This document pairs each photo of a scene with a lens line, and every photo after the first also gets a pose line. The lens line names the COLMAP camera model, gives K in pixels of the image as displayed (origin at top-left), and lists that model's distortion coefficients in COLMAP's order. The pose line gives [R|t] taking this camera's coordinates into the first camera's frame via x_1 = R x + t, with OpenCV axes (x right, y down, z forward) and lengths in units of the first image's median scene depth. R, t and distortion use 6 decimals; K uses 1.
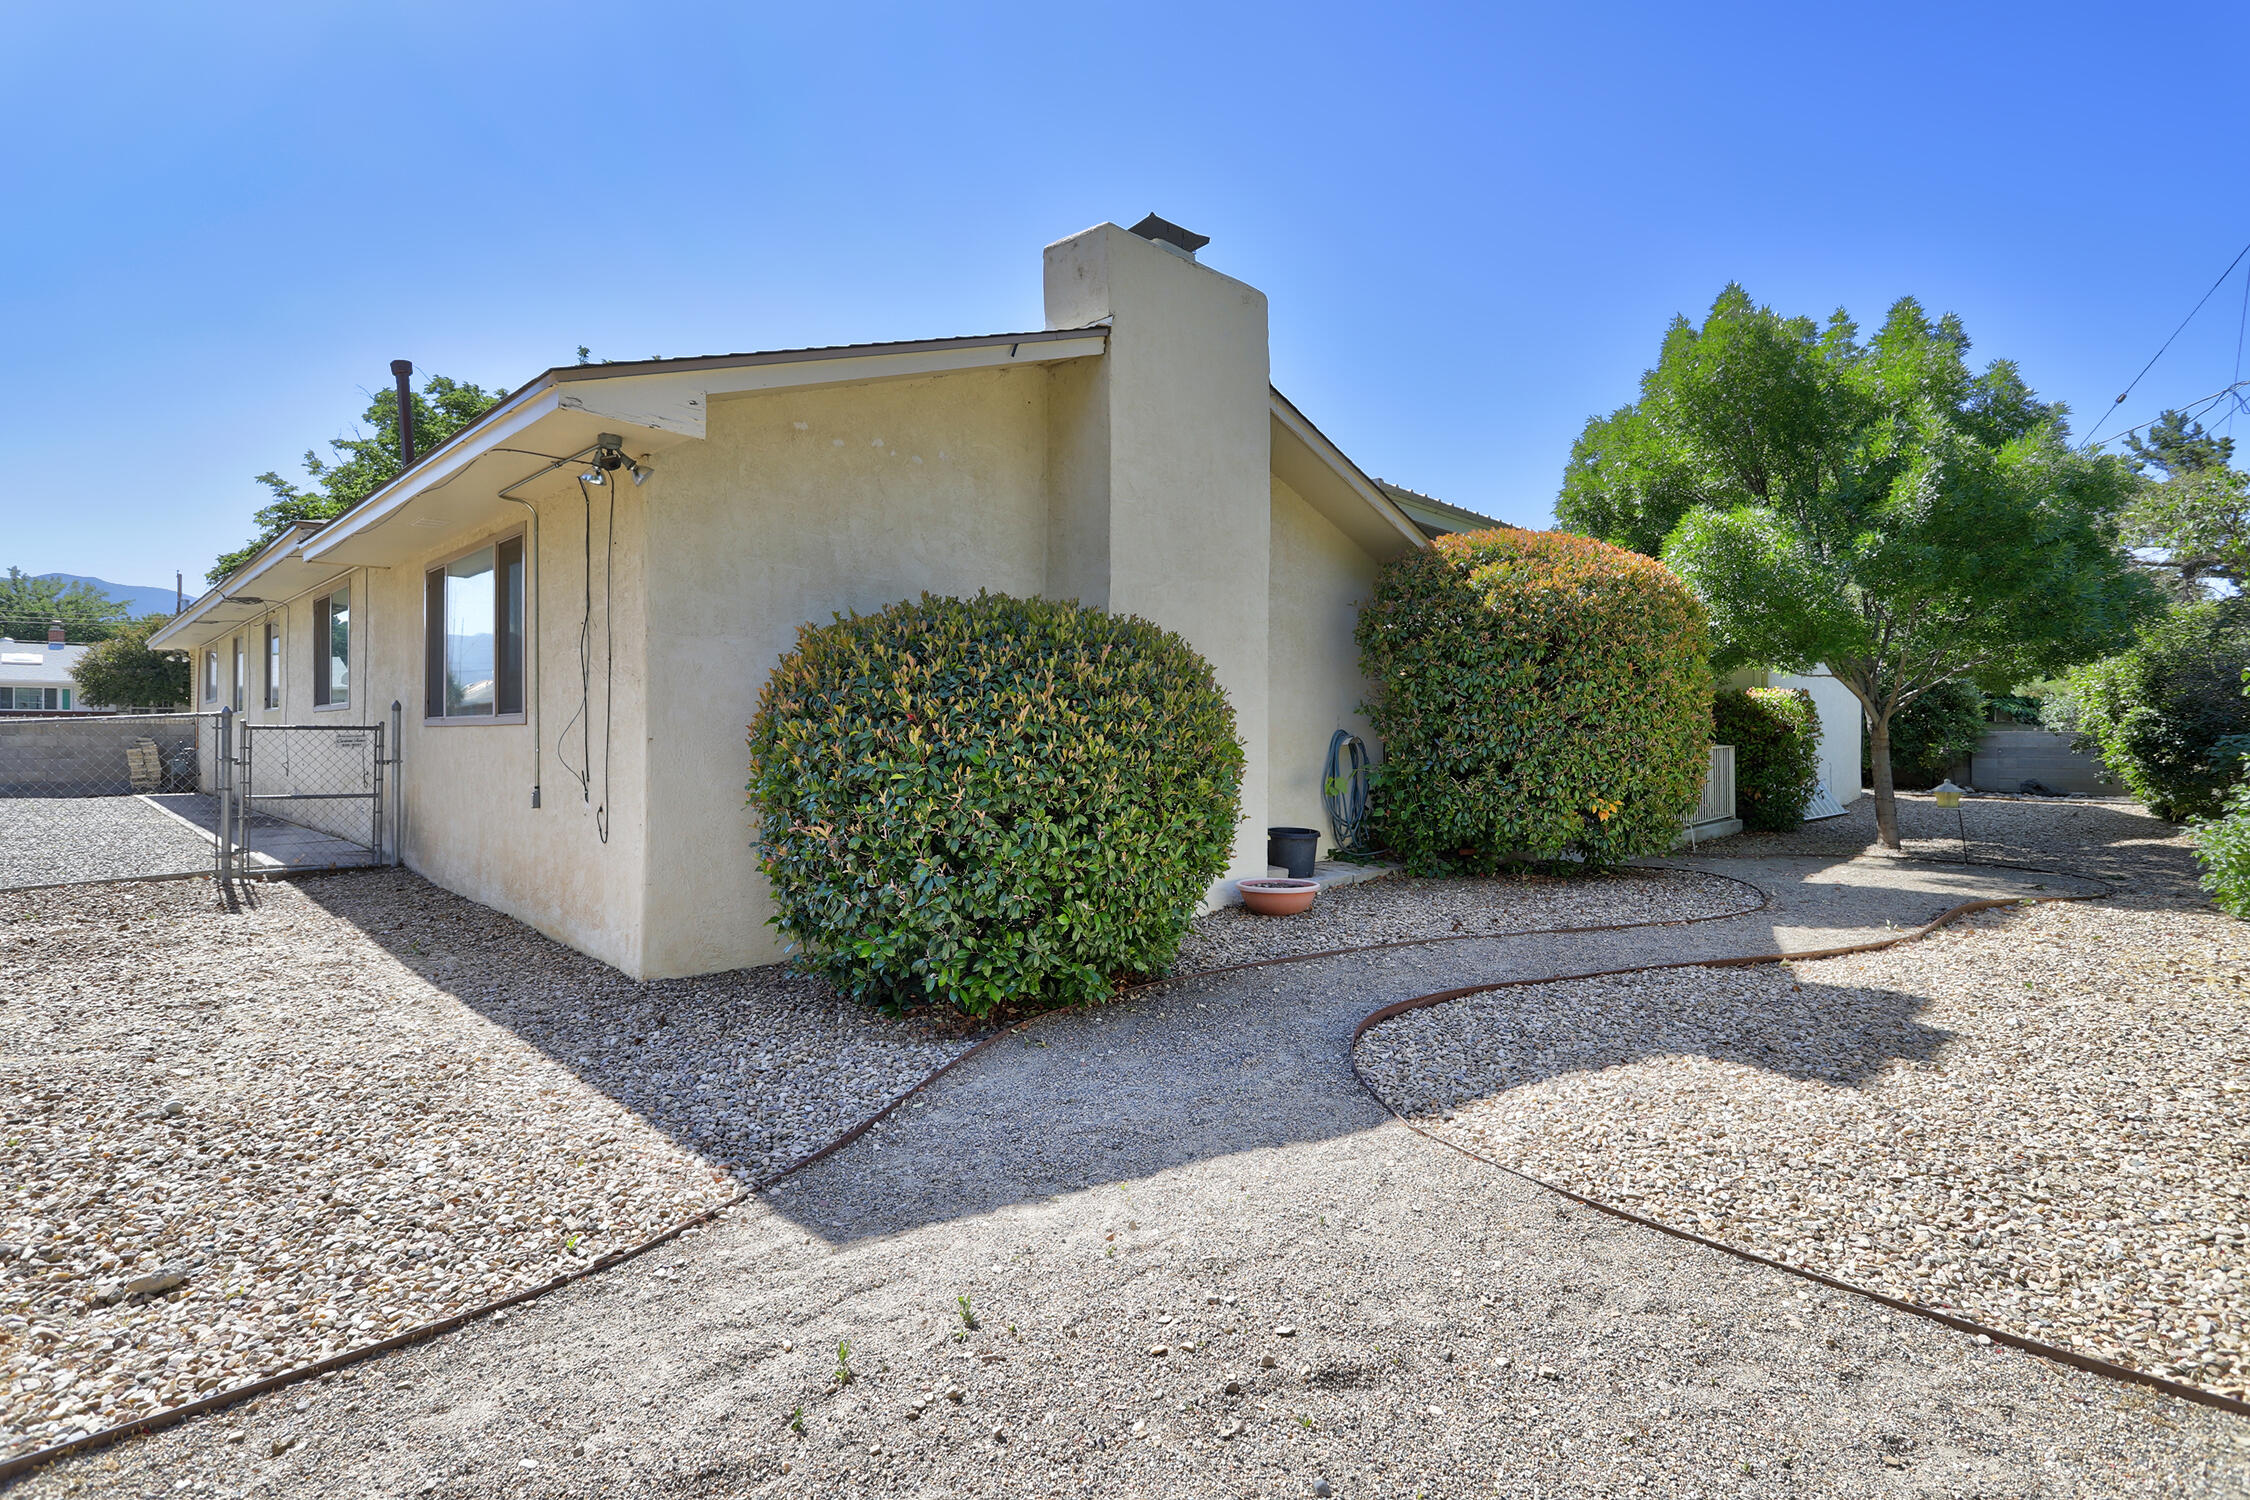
lens RADIAL K [[1065.6, 0, 1128.5], [0, 1065.6, 738.5], [0, 0, 1]] dist [-0.001722, 0.000212]
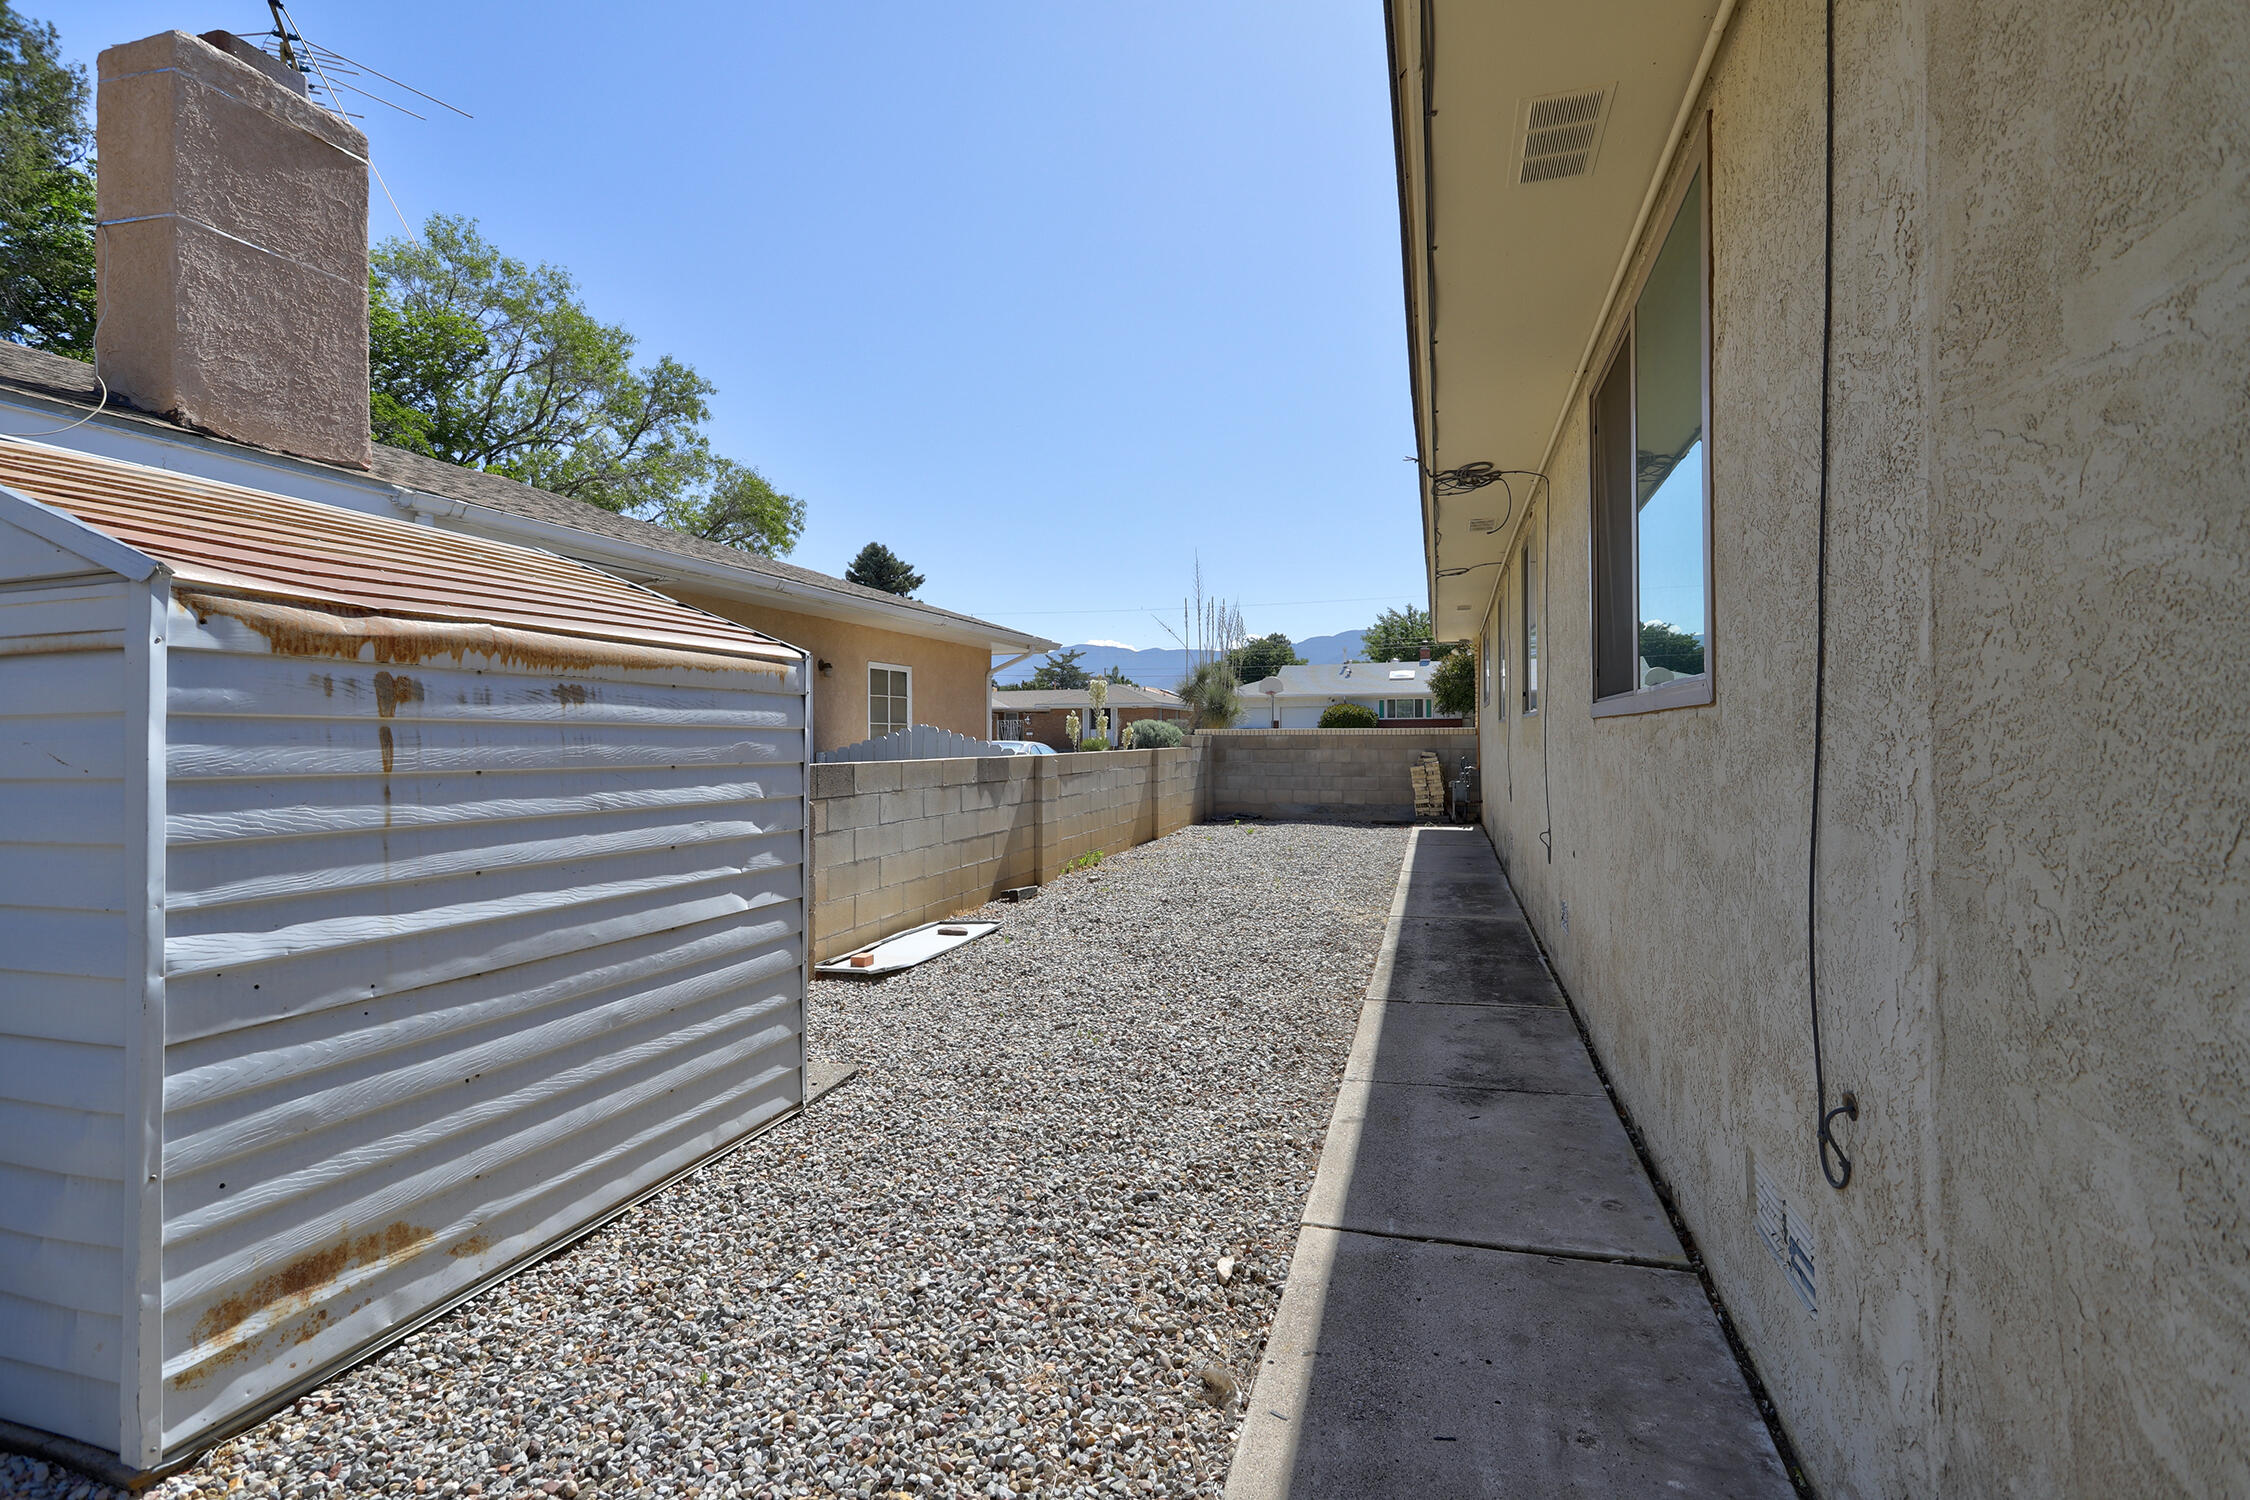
lens RADIAL K [[1065.6, 0, 1125.3], [0, 1065.6, 738.3], [0, 0, 1]] dist [-0.001722, 0.000212]
pose [[0.461046, -0.003788, -0.887368, -0.259684], [0.004737, 0.999987, -0.001807, -0.008950], [0.887364, -0.003371, 0.461058, 0.347974]]
